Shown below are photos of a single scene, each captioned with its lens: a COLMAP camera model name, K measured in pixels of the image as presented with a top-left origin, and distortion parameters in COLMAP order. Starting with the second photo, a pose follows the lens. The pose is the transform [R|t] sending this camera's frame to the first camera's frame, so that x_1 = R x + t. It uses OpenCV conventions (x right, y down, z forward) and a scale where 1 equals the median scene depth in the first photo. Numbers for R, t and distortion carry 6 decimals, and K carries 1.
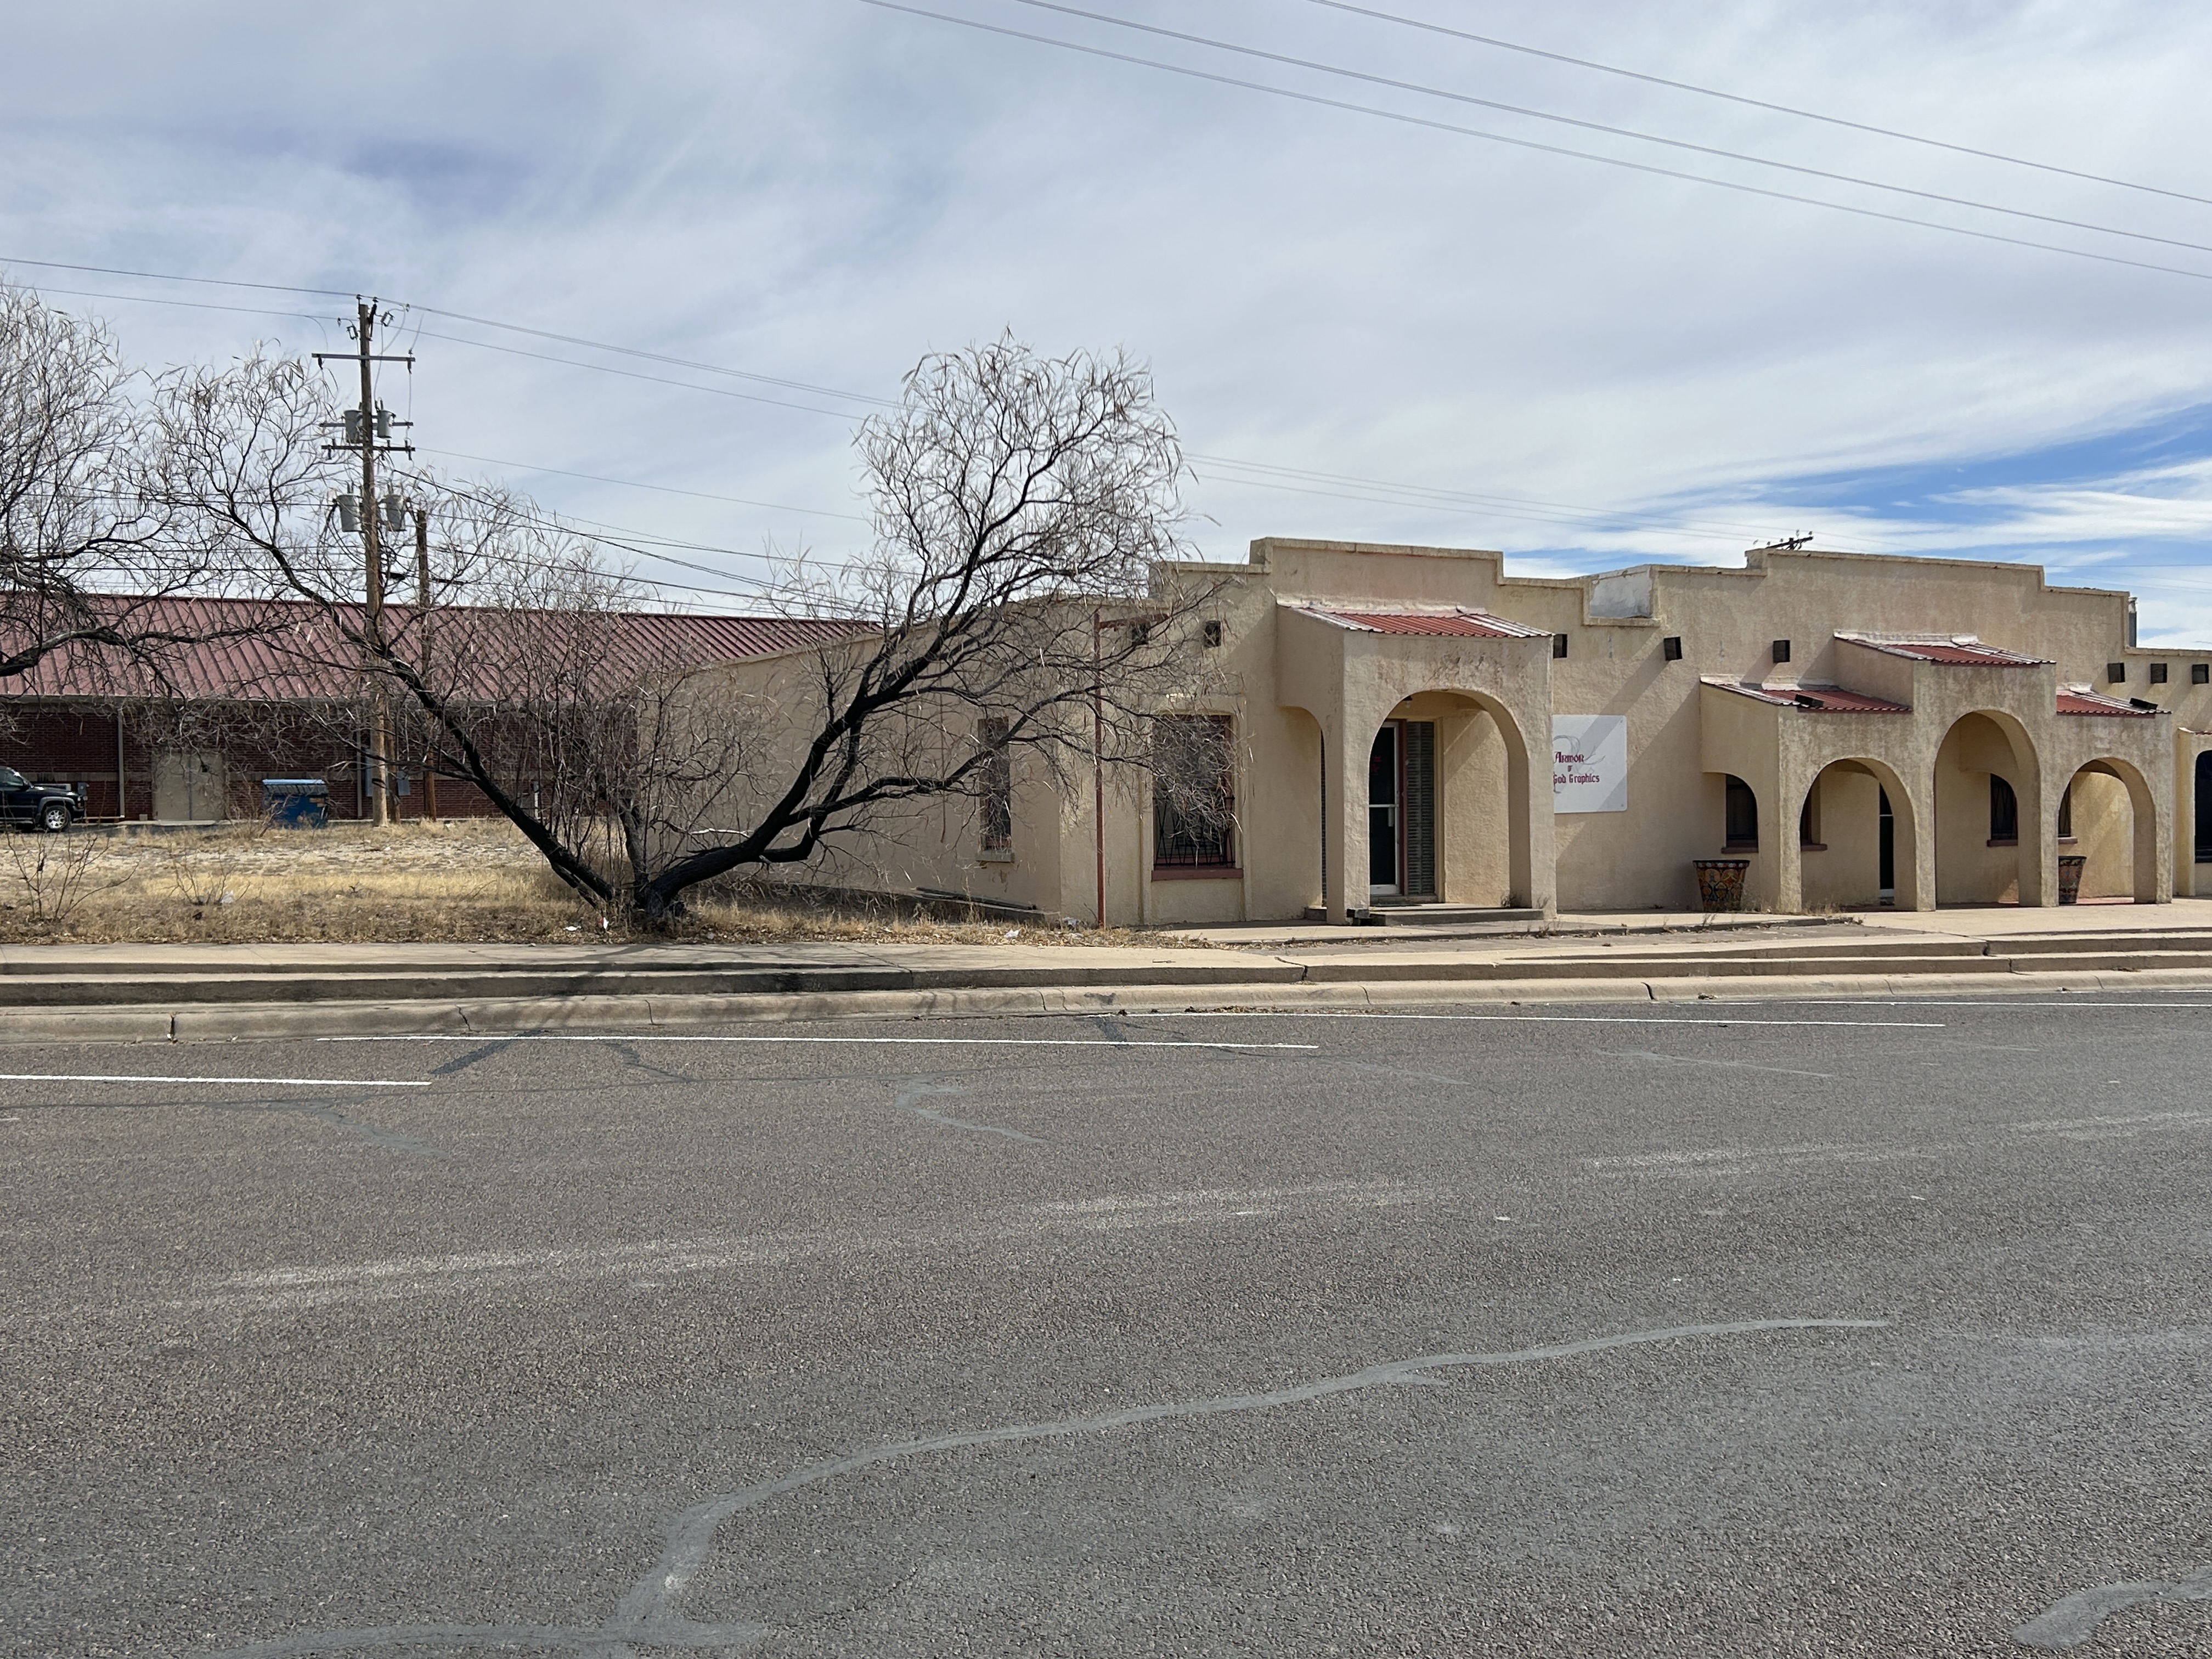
lens RADIAL K [[2137.6, 0, 1106.0], [0, 2137.6, 829.5], [0, 0, 1]] dist [0.050809, -0.007179]
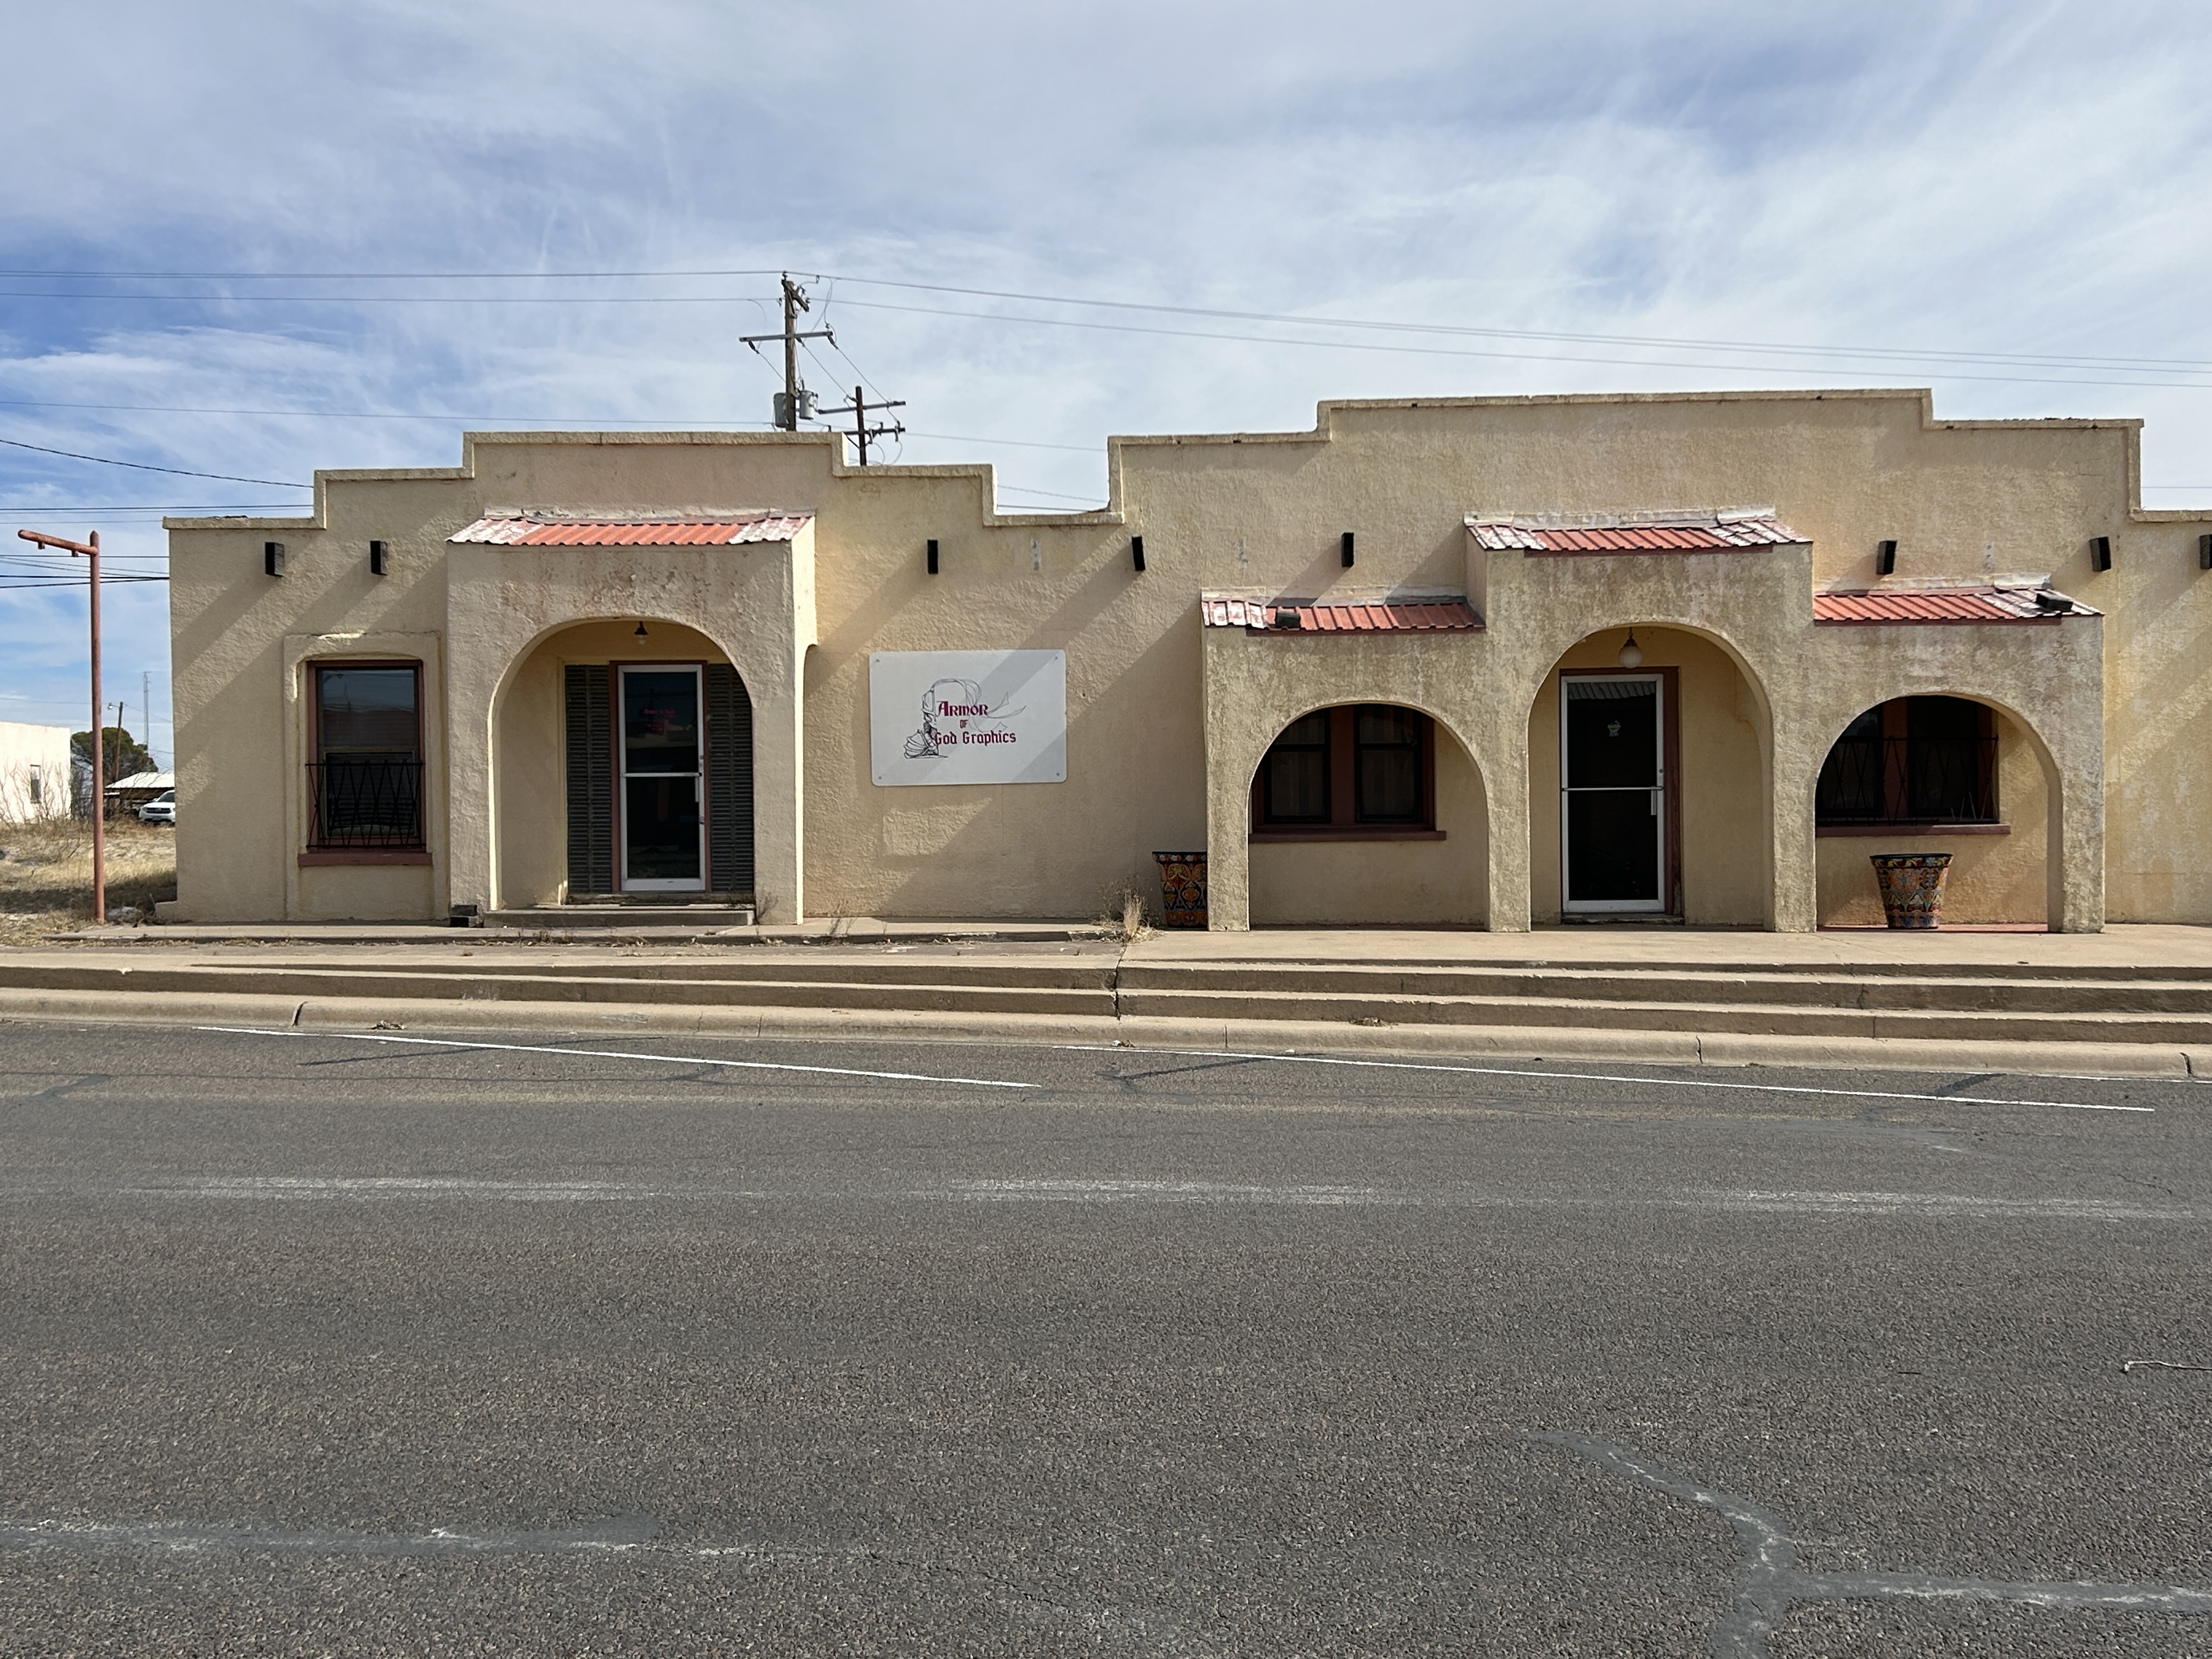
lens RADIAL K [[2348.1, 0, 1106.0], [0, 2348.1, 829.5], [0, 0, 1]] dist [0.230976, -0.472494]
pose [[0.872900, 0.002289, -0.487893, 0.636328], [-0.005454, 0.999972, -0.005066, 0.011252], [0.487868, 0.007083, 0.872889, 0.313794]]
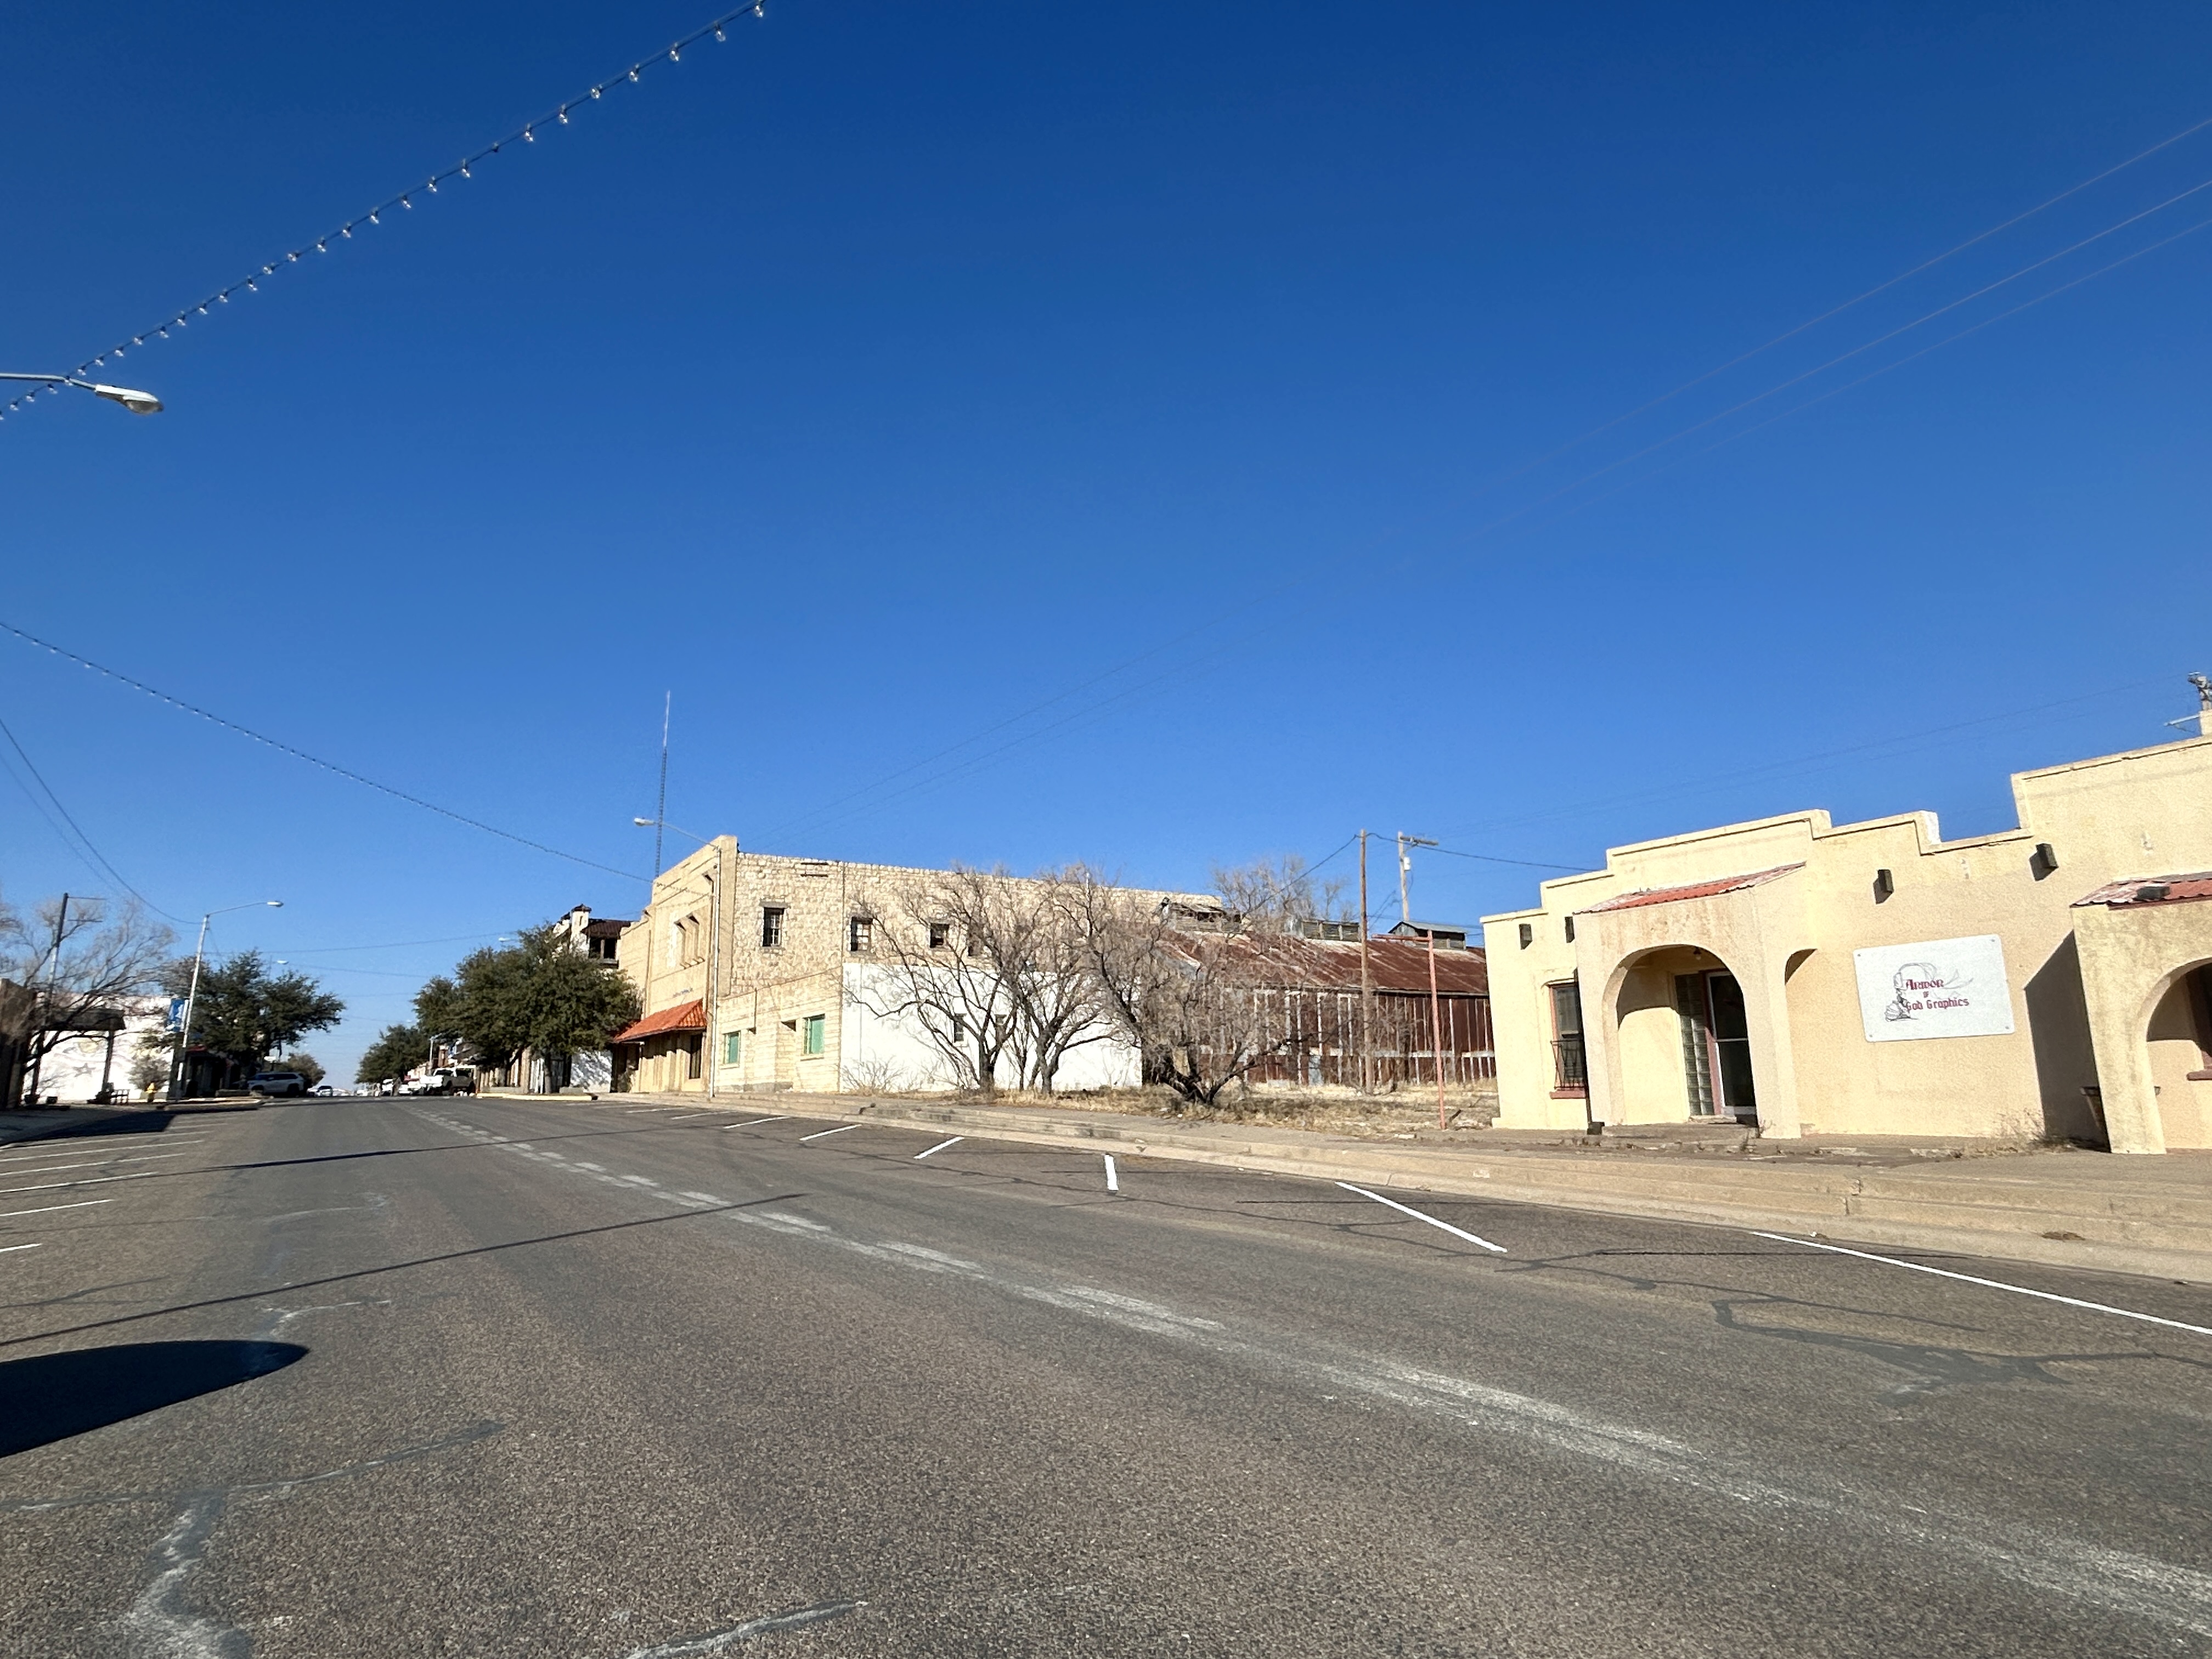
lens RADIAL K [[1238.9, 0, 1106.0], [0, 1238.9, 829.5], [0, 0, 1]] dist [-0.067457, 0.033571]
pose [[0.059459, -0.198277, -0.978341, 0.757096], [-0.001152, 0.980061, -0.198696, 0.009271], [0.998230, 0.012941, 0.058045, 0.559338]]
